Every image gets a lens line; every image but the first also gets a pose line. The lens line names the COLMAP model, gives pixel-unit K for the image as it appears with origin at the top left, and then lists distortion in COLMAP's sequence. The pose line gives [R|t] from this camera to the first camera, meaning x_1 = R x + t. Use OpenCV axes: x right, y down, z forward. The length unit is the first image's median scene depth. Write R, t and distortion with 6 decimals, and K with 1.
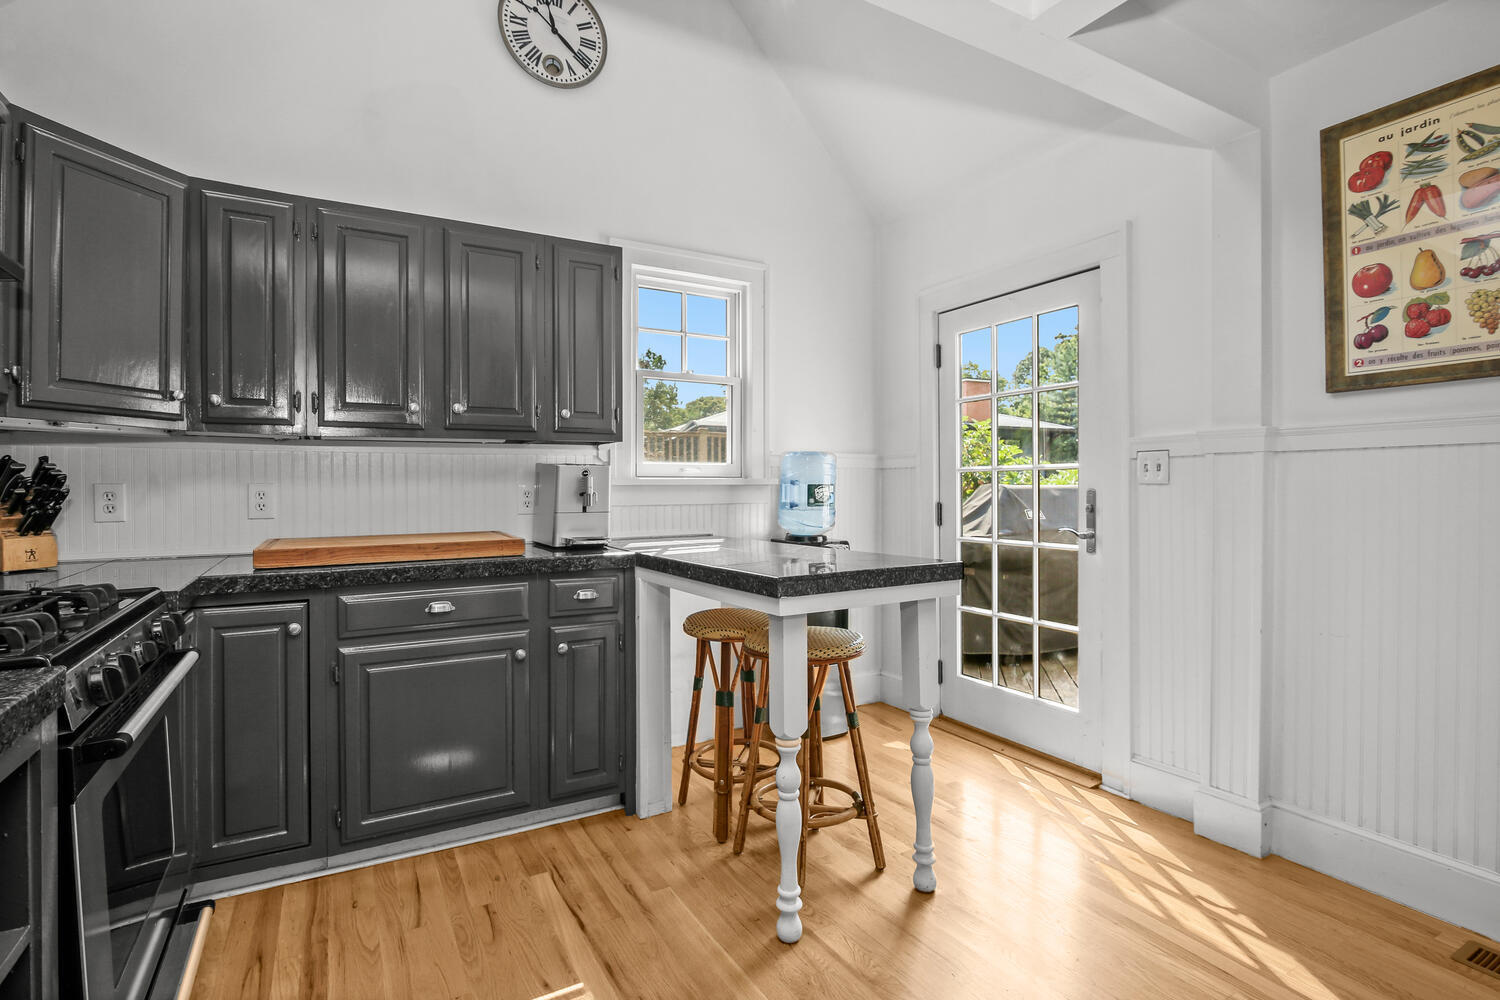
lens RADIAL K [[712.9, 0, 733.1], [0, 712.9, 488.3], [0, 0, 1]] dist [-0.017210, -0.000102]
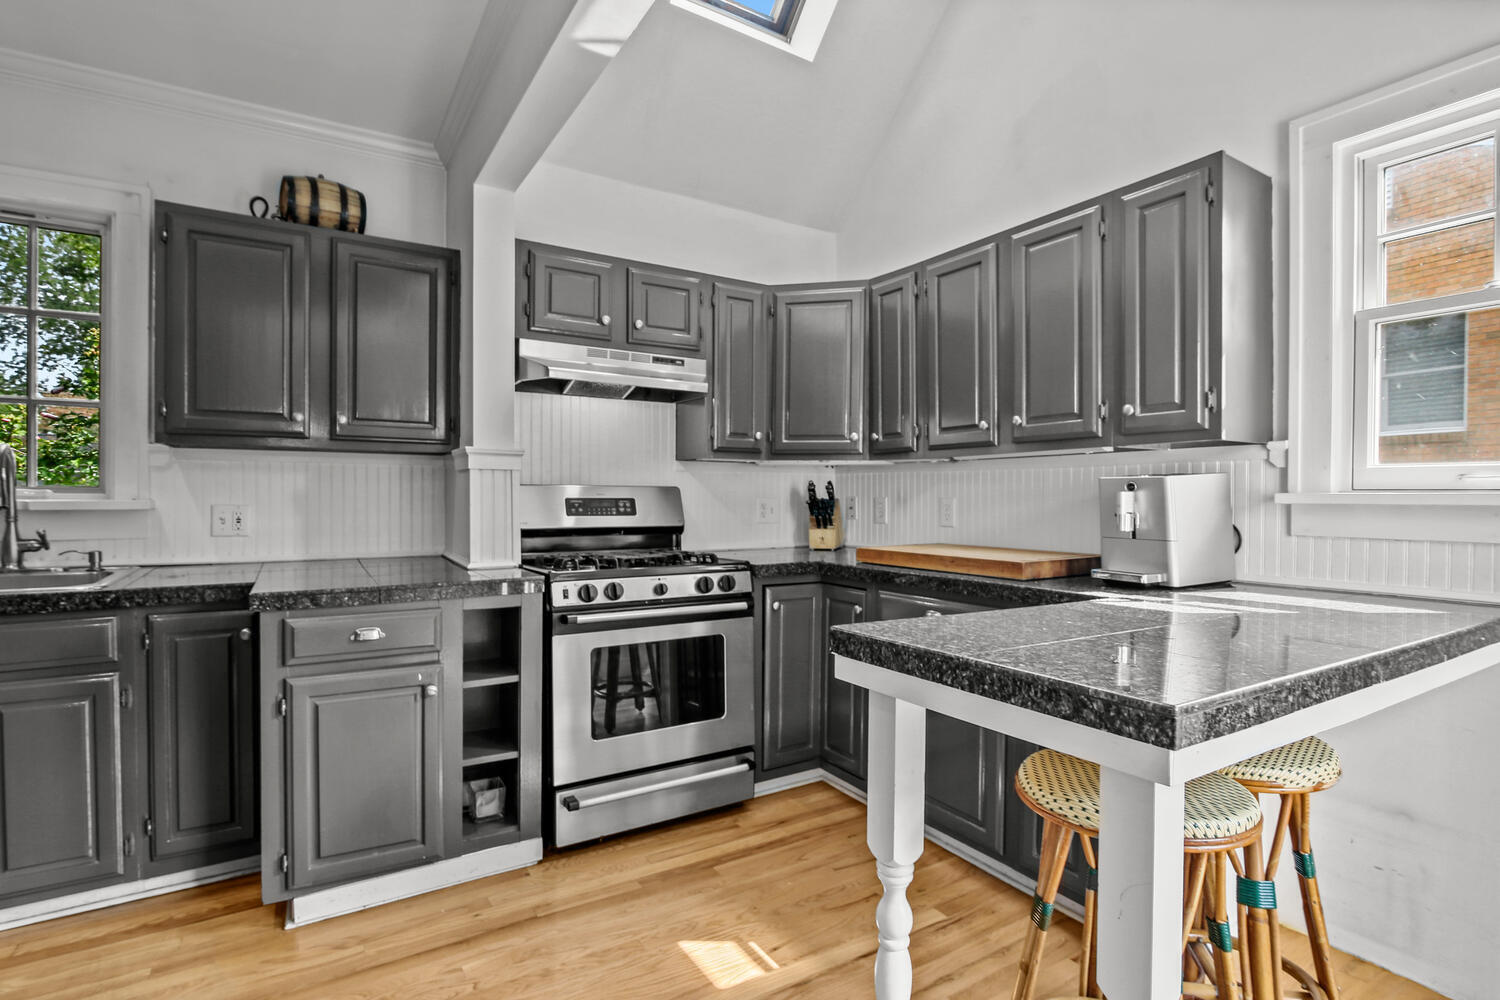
lens RADIAL K [[730.0, 0, 755.3], [0, 730.0, 508.9], [0, 0, 1]] dist [-0.015365, -0.000737]
pose [[0.054290, 0.020383, -0.998317, 0.583930], [-0.007164, 0.999774, 0.020024, -0.010983], [0.998500, 0.006065, 0.054423, 0.607655]]
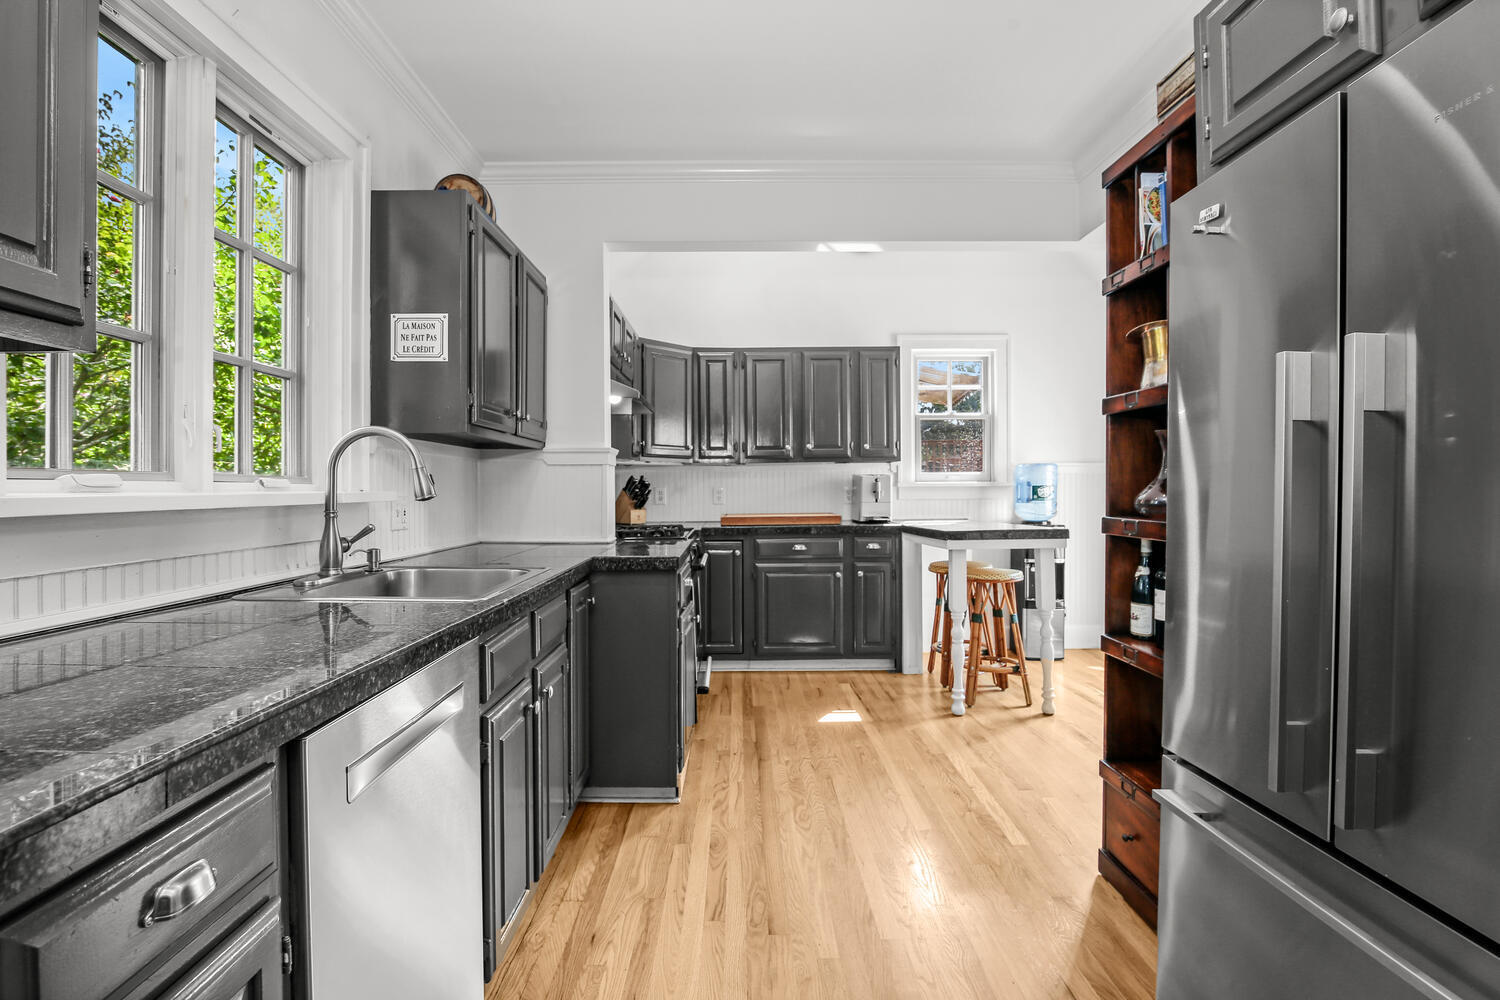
lens RADIAL K [[693.8, 0, 739.9], [0, 693.8, 494.9], [0, 0, 1]] dist [-0.017829, -0.000277]
pose [[0.876490, 0.000611, -0.481420, 0.350052], [0.002810, 0.999976, 0.006386, 0.003276], [0.481412, -0.006951, 0.876467, -0.728863]]
